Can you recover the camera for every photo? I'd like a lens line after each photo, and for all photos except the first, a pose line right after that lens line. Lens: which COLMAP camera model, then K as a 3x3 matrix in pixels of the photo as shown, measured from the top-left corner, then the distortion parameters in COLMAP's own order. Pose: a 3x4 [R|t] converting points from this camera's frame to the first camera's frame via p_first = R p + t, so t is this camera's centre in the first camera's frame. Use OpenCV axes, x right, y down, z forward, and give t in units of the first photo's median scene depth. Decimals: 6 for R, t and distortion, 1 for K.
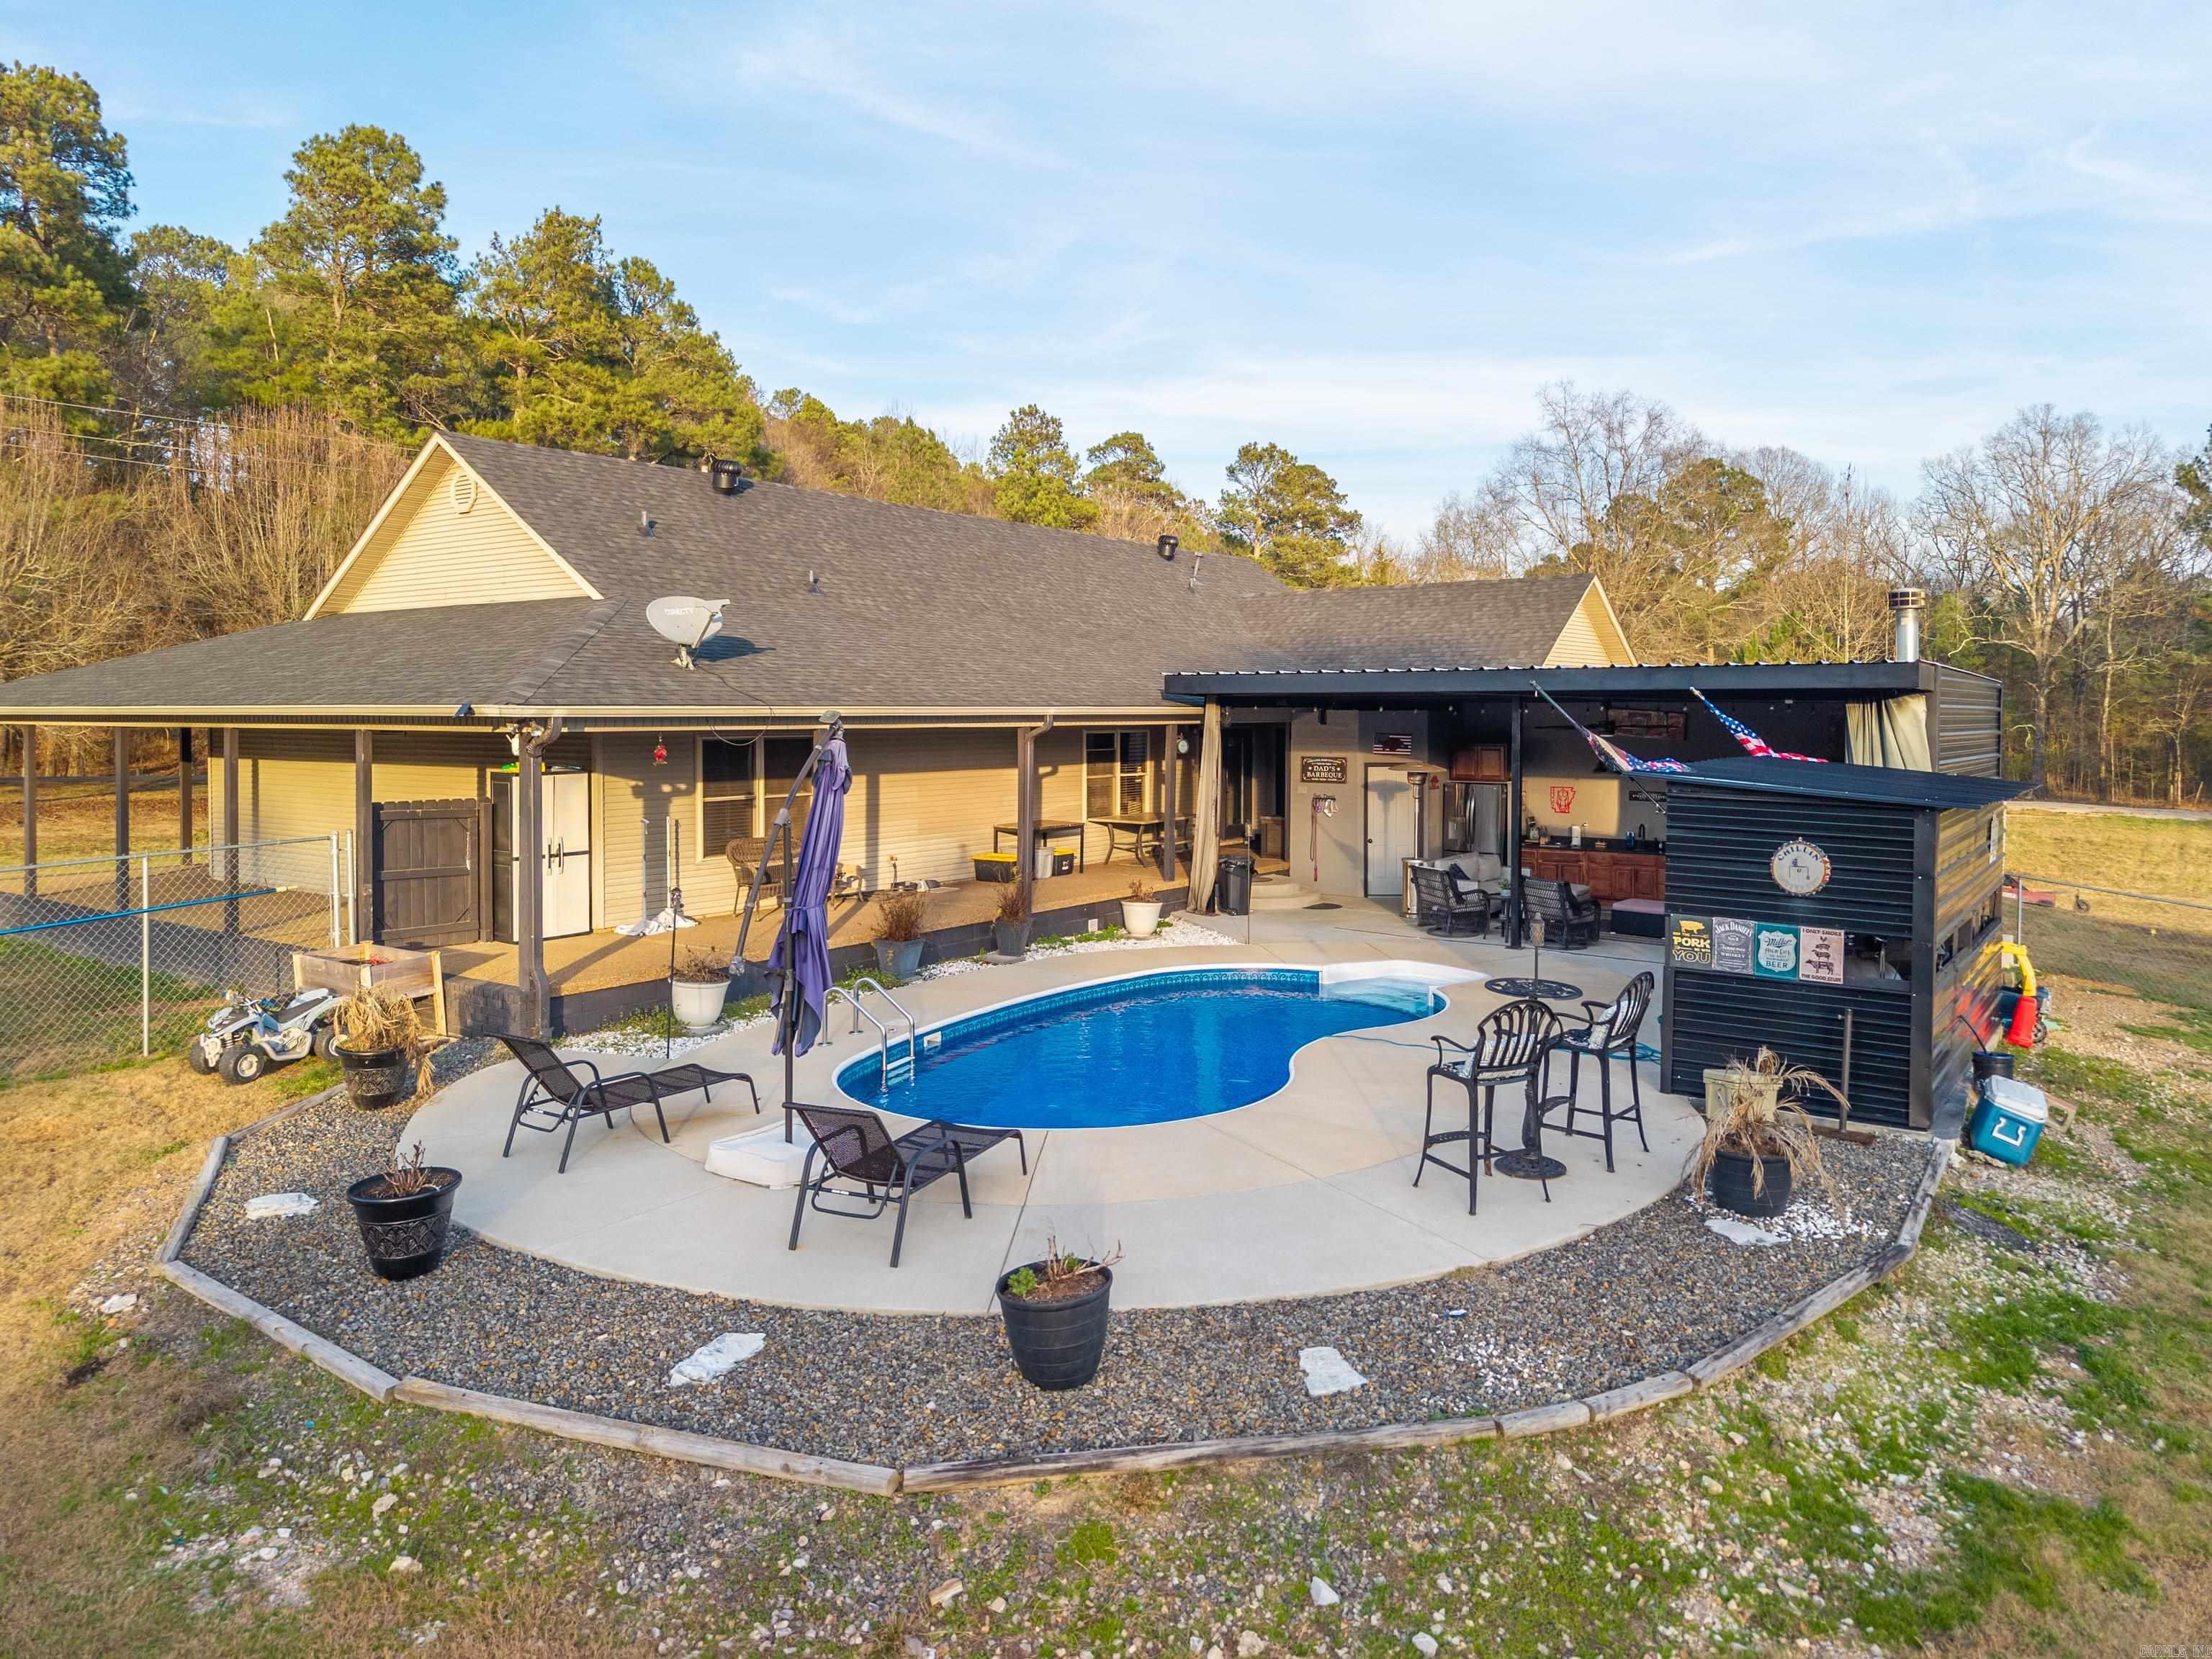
lens RADIAL K [[1508.7, 0, 1104.8], [0, 1508.7, 812.0], [0, 0, 1]] dist [0.010454, -0.001664]
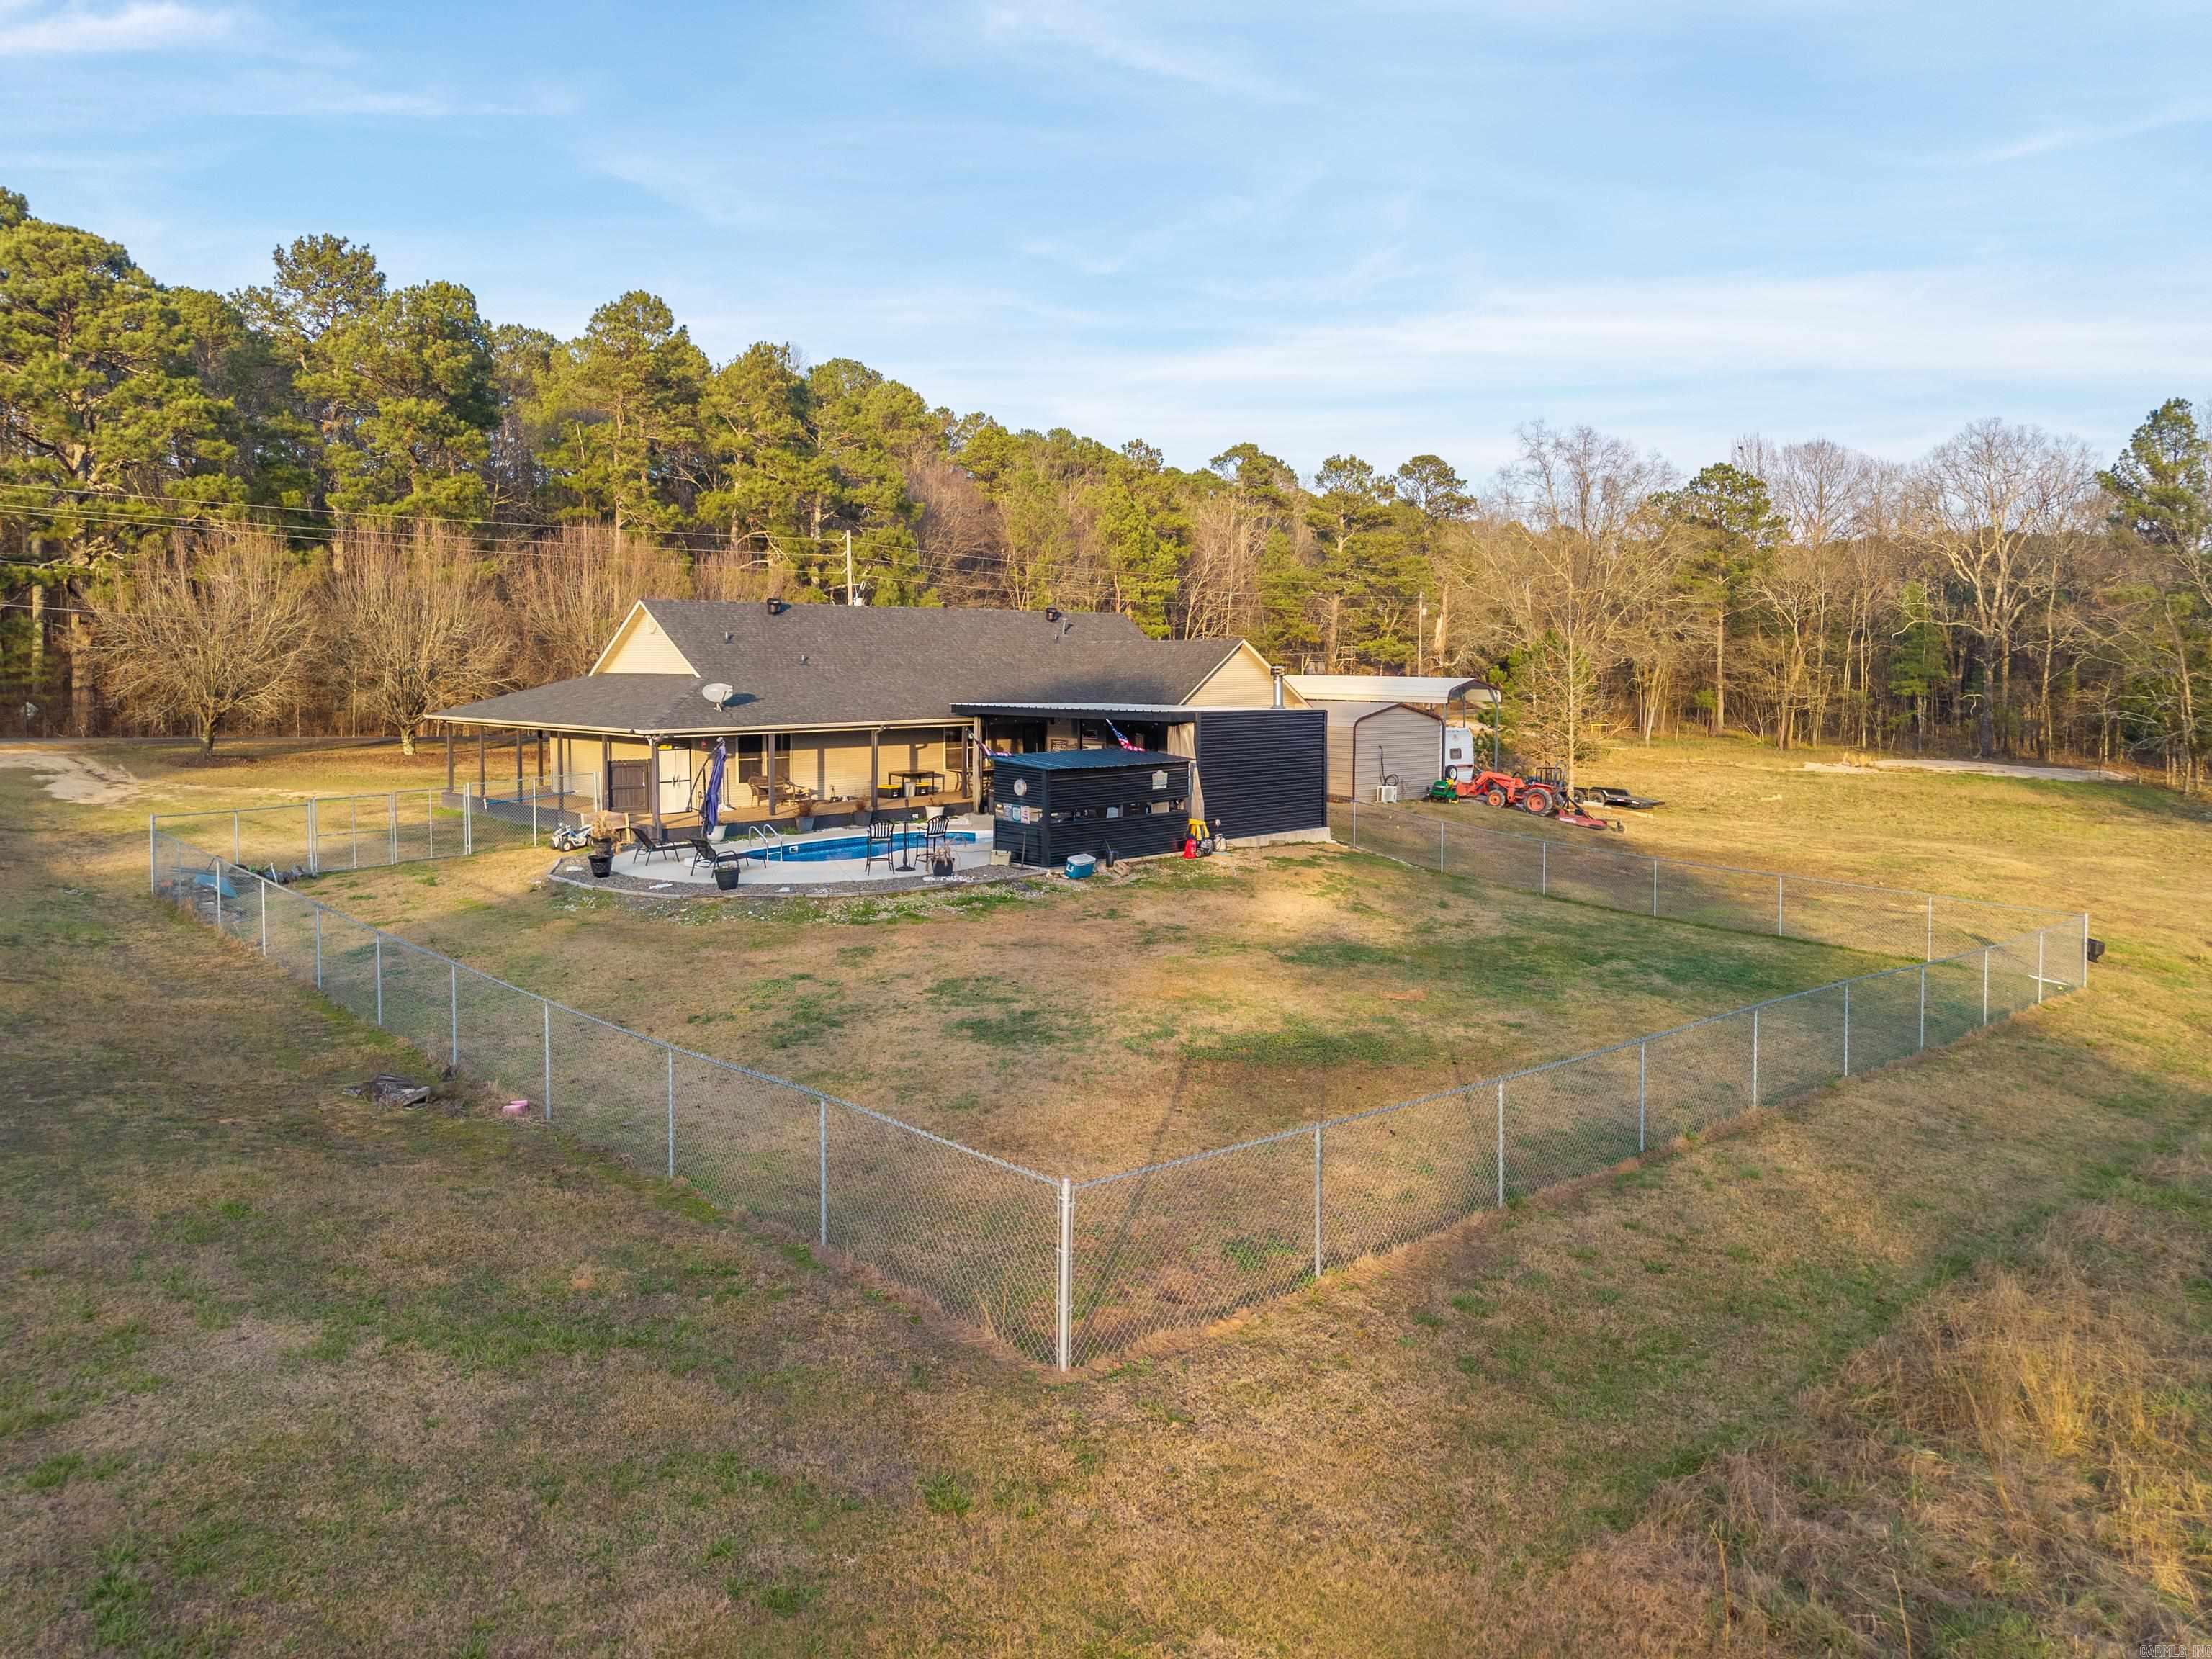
lens RADIAL K [[1508.7, 0, 1109.7], [0, 1508.7, 842.9], [0, 0, 1]] dist [0.010454, -0.001664]
pose [[0.984950, 0.017319, -0.171971, 0.695769], [-0.007676, 0.998369, 0.056575, -0.015816], [0.172671, -0.054404, 0.983476, -1.213241]]
